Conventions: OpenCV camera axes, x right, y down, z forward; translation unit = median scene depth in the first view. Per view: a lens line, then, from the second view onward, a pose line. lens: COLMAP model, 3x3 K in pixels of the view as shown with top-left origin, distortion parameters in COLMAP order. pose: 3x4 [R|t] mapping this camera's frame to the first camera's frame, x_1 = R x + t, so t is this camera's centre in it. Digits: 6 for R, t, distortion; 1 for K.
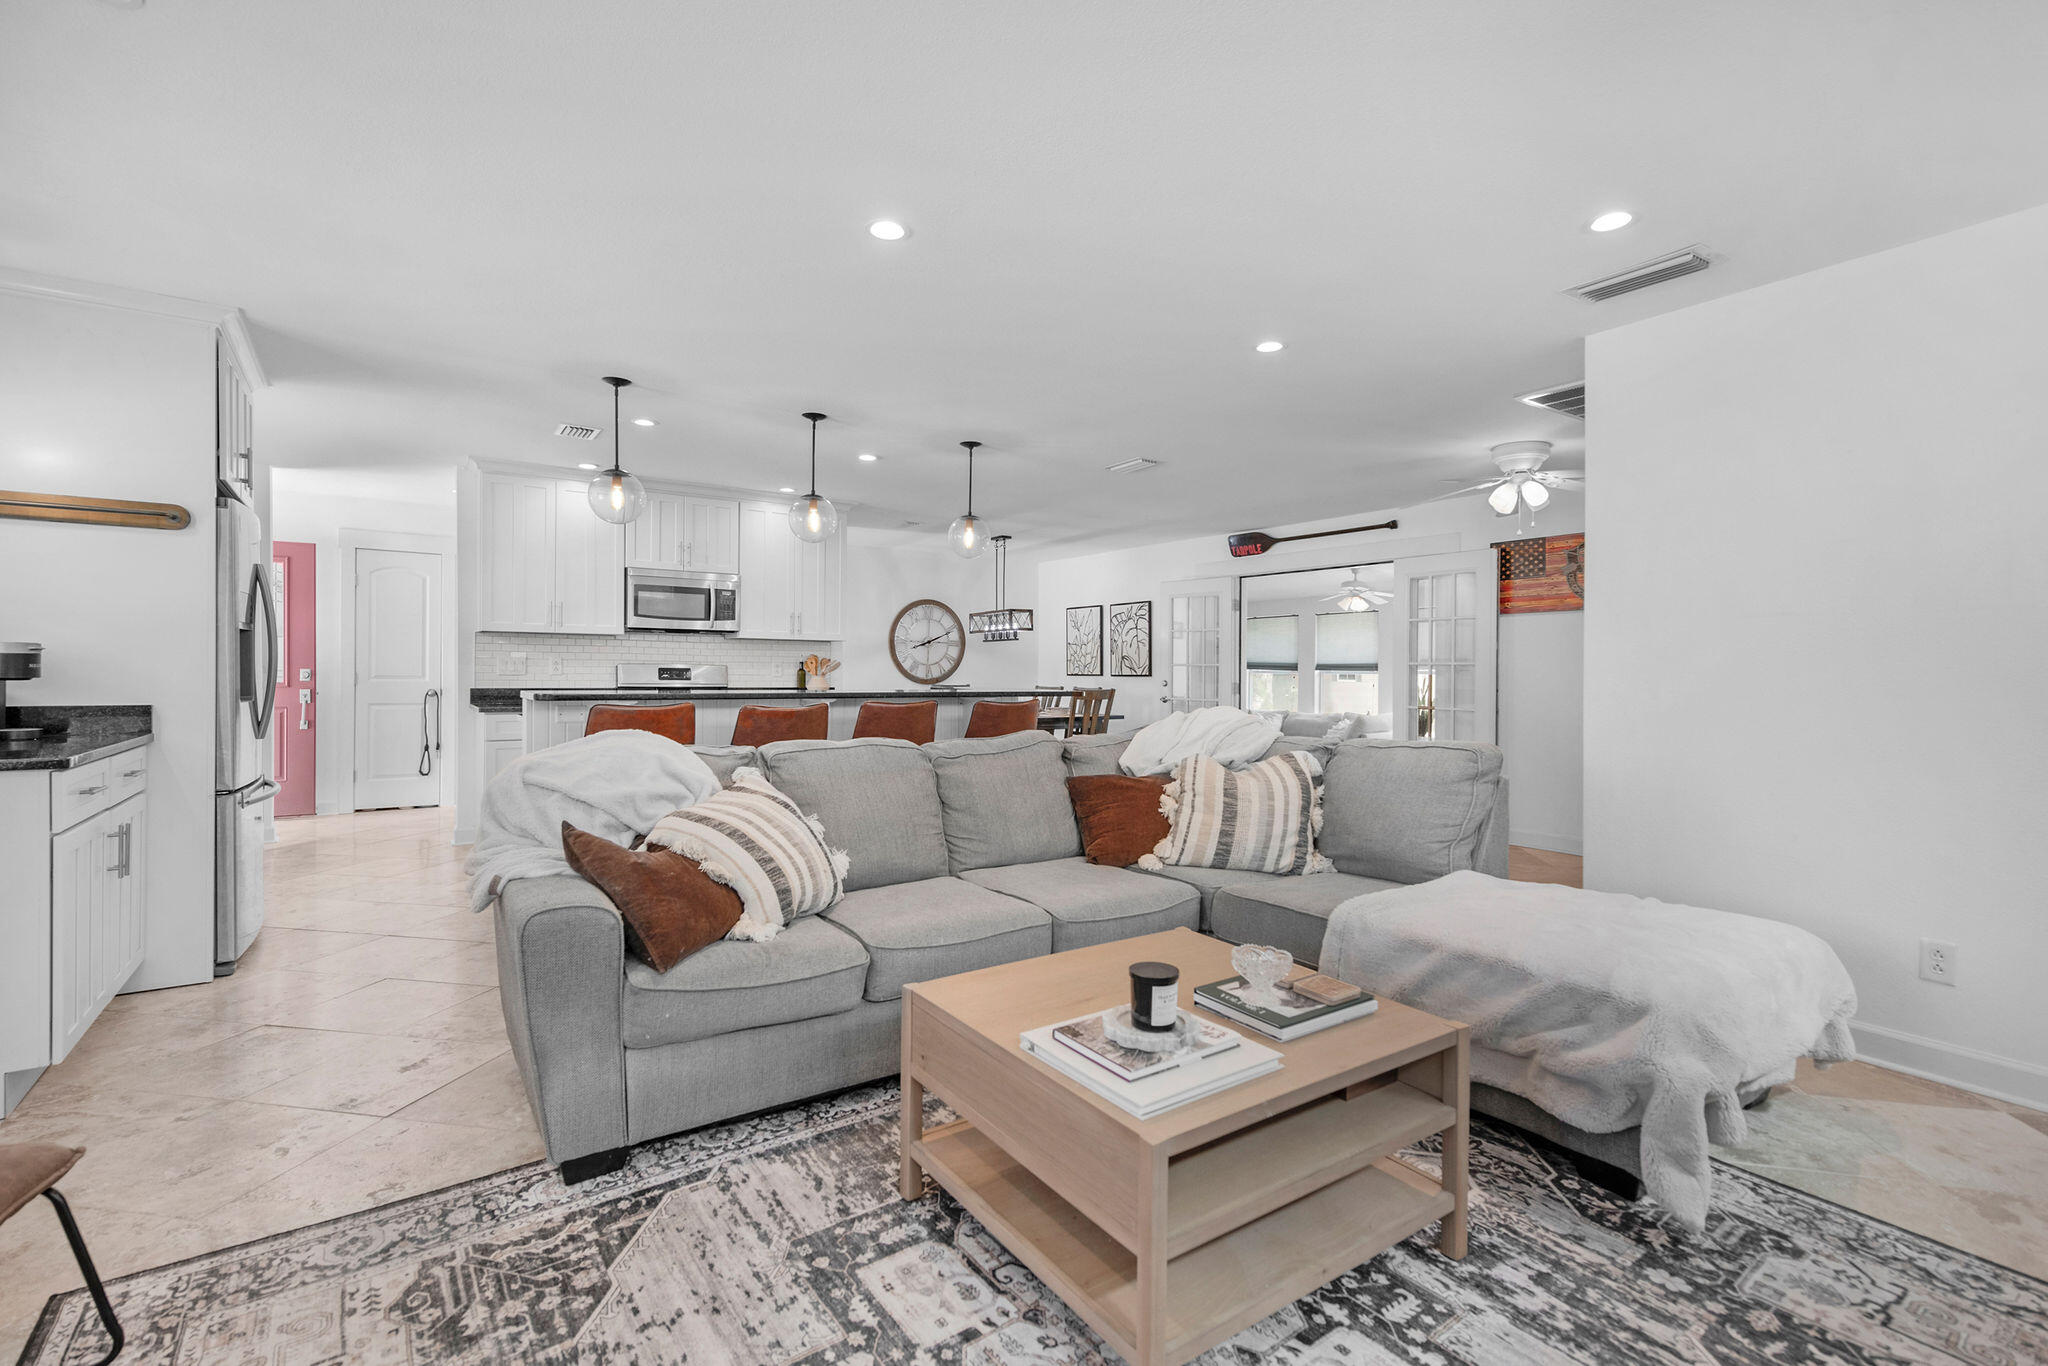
lens RADIAL K [[928.7, 0, 1018.5], [0, 928.7, 675.7], [0, 0, 1]] dist [0.003806, -0.000059]
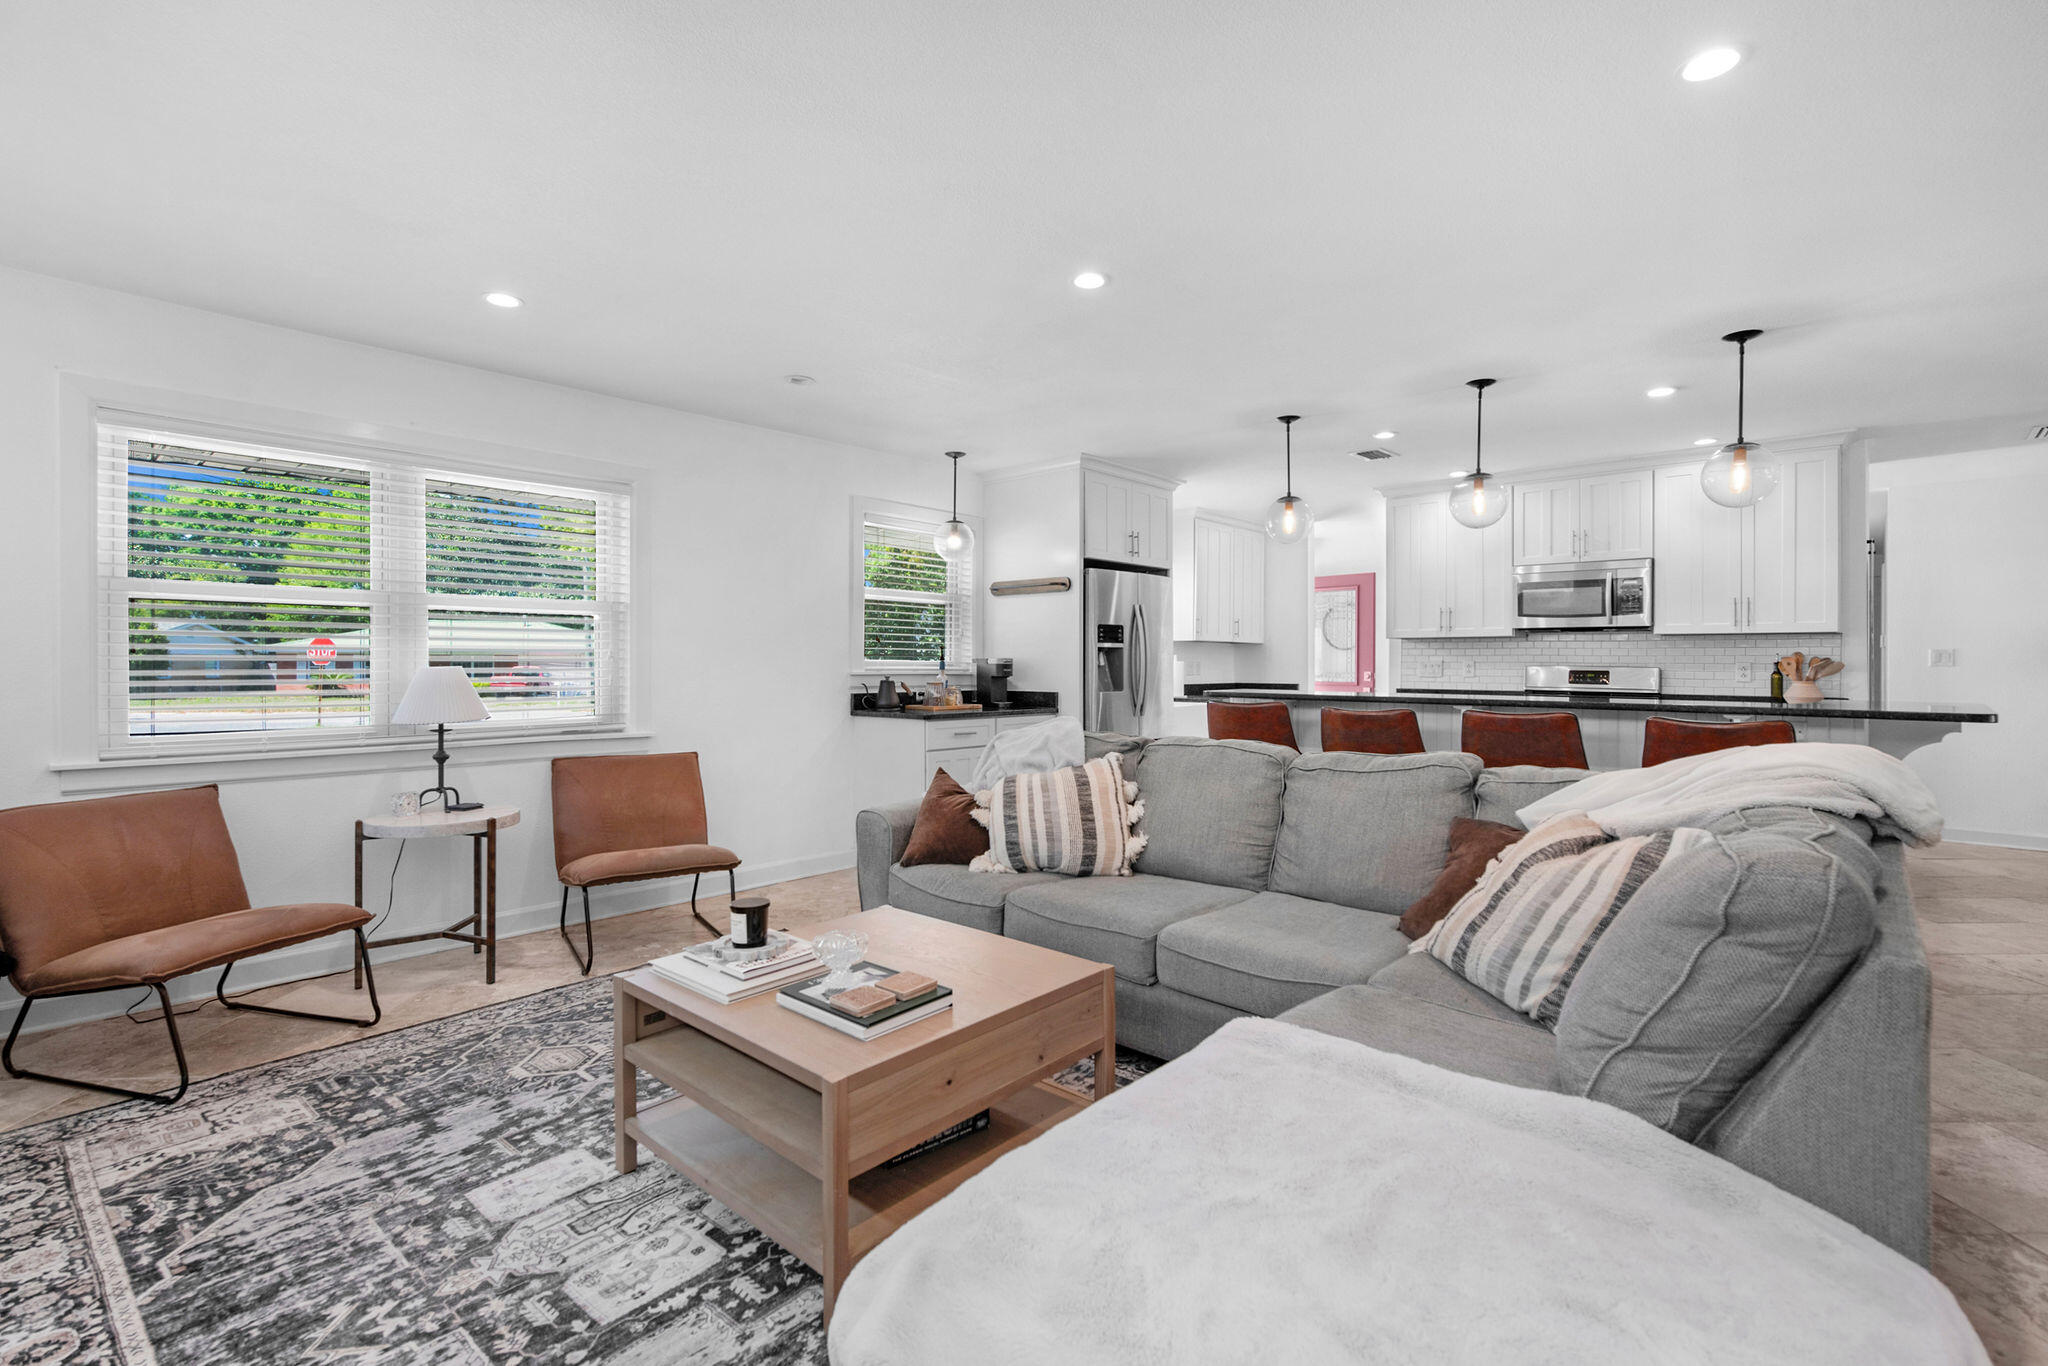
lens RADIAL K [[923.8, 0, 1034.4], [0, 923.8, 676.9], [0, 0, 1]] dist [0.000703, -0.000089]
pose [[0.238417, 0.005351, -0.971148, 0.408221], [-0.006239, 0.999973, 0.003978, -0.002341], [0.971143, 0.005111, 0.238444, 0.291743]]
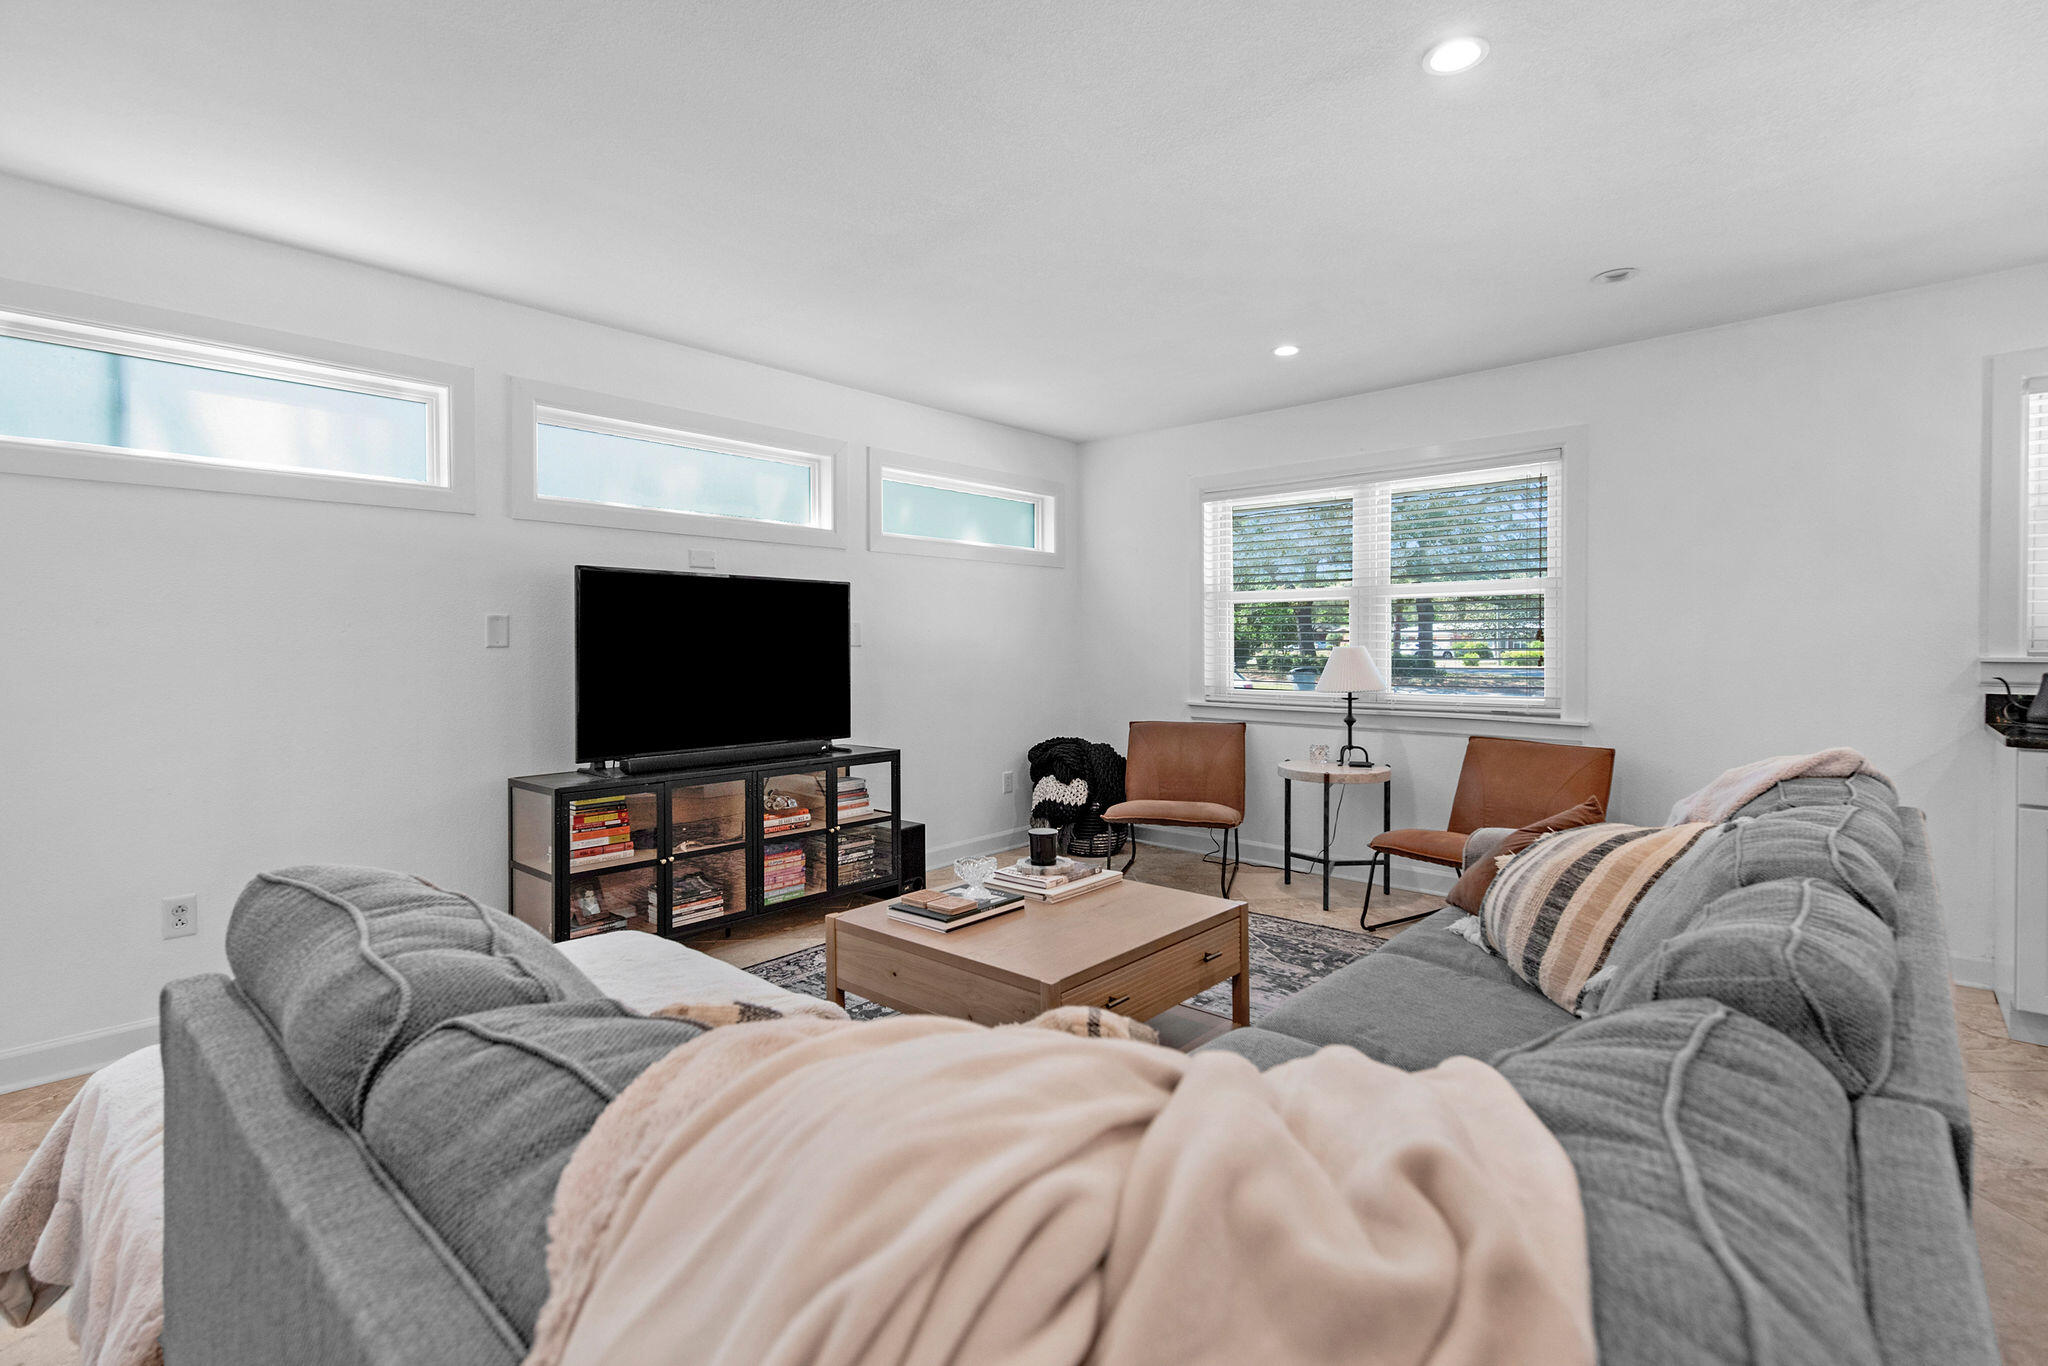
lens RADIAL K [[911.4, 0, 1033.4], [0, 911.4, 643.9], [0, 0, 1]] dist [-0.001621, -0.000162]
pose [[-0.967359, -0.009394, -0.253237, 0.160994], [-0.010803, 0.999933, 0.004173, -0.006582], [0.253181, 0.006773, -0.967395, 0.694779]]
